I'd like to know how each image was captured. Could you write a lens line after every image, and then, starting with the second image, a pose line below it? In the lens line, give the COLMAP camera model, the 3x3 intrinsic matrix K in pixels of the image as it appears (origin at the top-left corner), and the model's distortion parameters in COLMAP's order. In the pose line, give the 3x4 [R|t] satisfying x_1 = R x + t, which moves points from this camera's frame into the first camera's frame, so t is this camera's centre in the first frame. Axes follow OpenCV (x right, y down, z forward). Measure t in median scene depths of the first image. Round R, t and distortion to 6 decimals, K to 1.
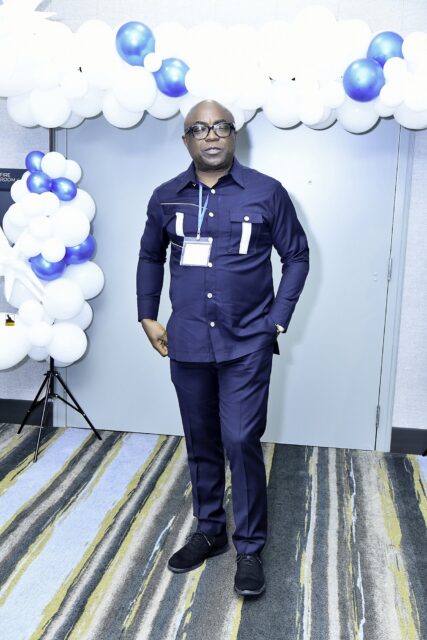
lens RADIAL K [[781.2, 0, 213.8], [0, 781.2, 327.4], [0, 0, 1]] dist [-0.002137, 0.002279]
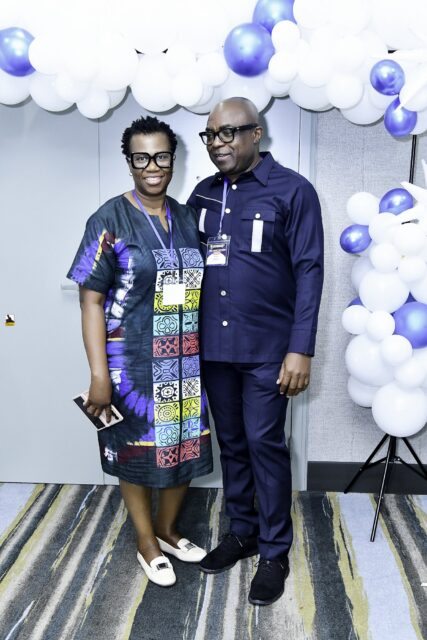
lens RADIAL K [[781.2, 0, 213.8], [0, 781.2, 327.4], [0, 0, 1]] dist [-0.002137, 0.002279]
pose [[0.996317, -0.041351, 0.075117, 0.074808], [0.041470, 0.999140, -0.000023, -0.025638], [-0.075052, 0.003138, 0.997175, 0.172046]]
